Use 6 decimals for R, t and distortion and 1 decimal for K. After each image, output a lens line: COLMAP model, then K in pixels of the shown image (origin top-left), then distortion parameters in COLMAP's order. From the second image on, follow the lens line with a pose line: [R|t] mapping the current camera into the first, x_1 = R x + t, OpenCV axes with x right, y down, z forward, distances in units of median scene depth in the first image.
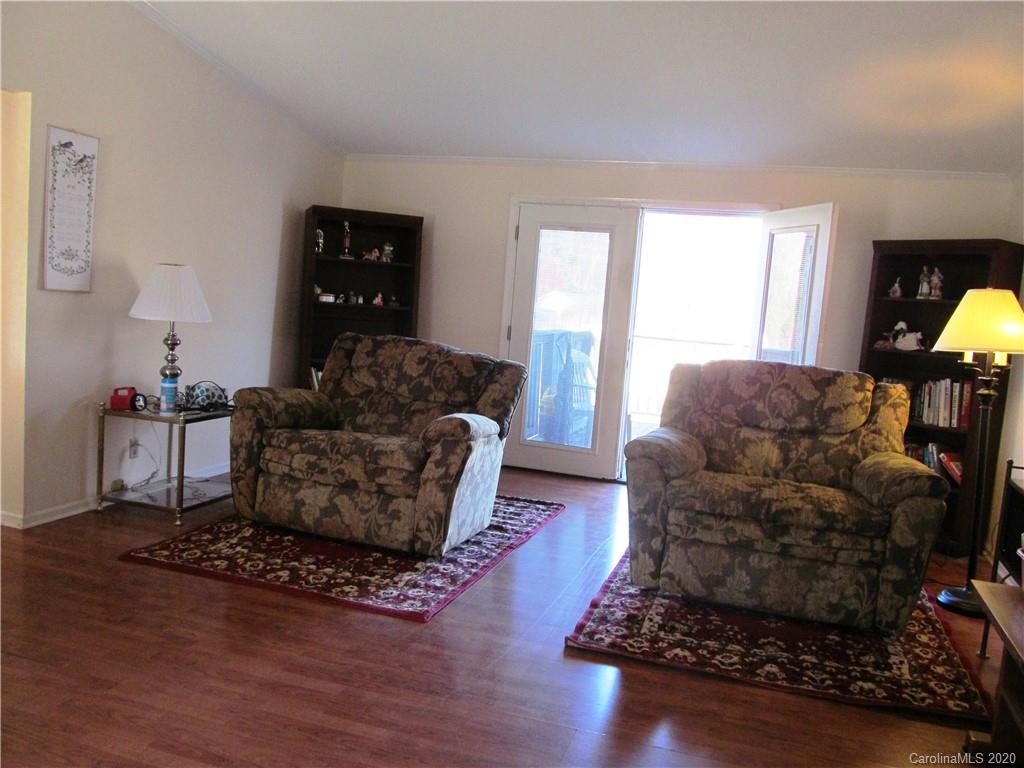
lens RADIAL K [[847.9, 0, 512.0], [0, 847.9, 384.0], [0, 0, 1]] dist [-0.059715, 0.019372]
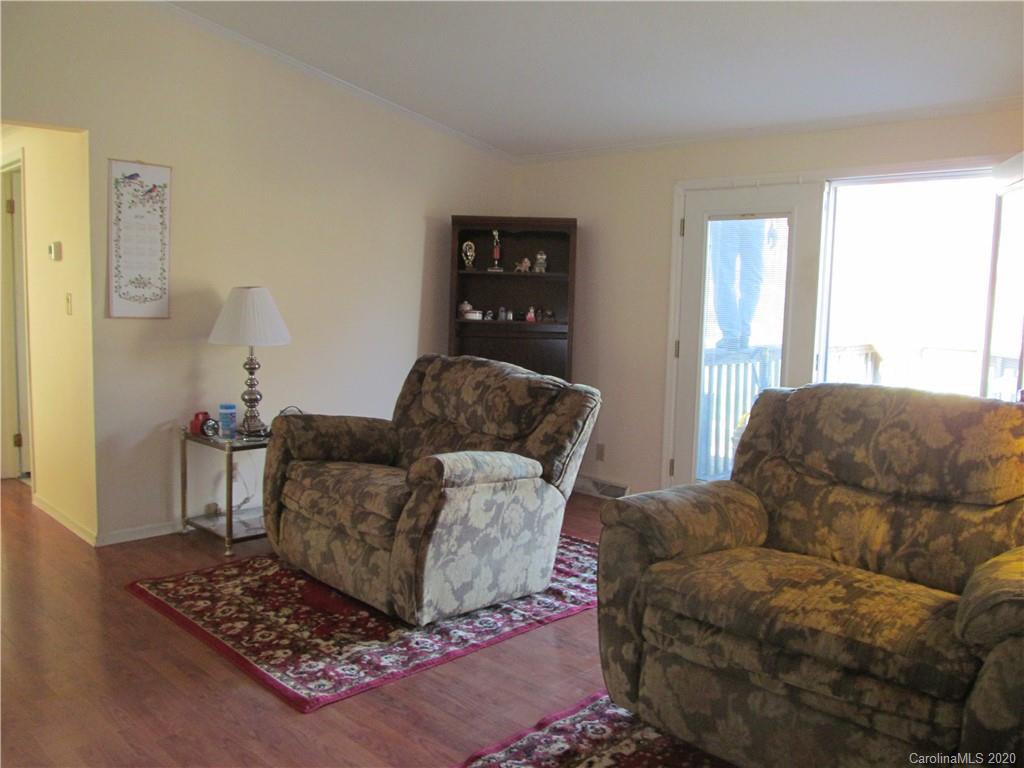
lens RADIAL K [[847.9, 0, 512.0], [0, 847.9, 384.0], [0, 0, 1]] dist [-0.059715, 0.019372]
pose [[0.889768, -0.002126, -0.456408, 0.356298], [-0.007376, 0.999792, -0.019037, -0.014733], [0.456353, 0.020305, 0.889567, 0.300825]]
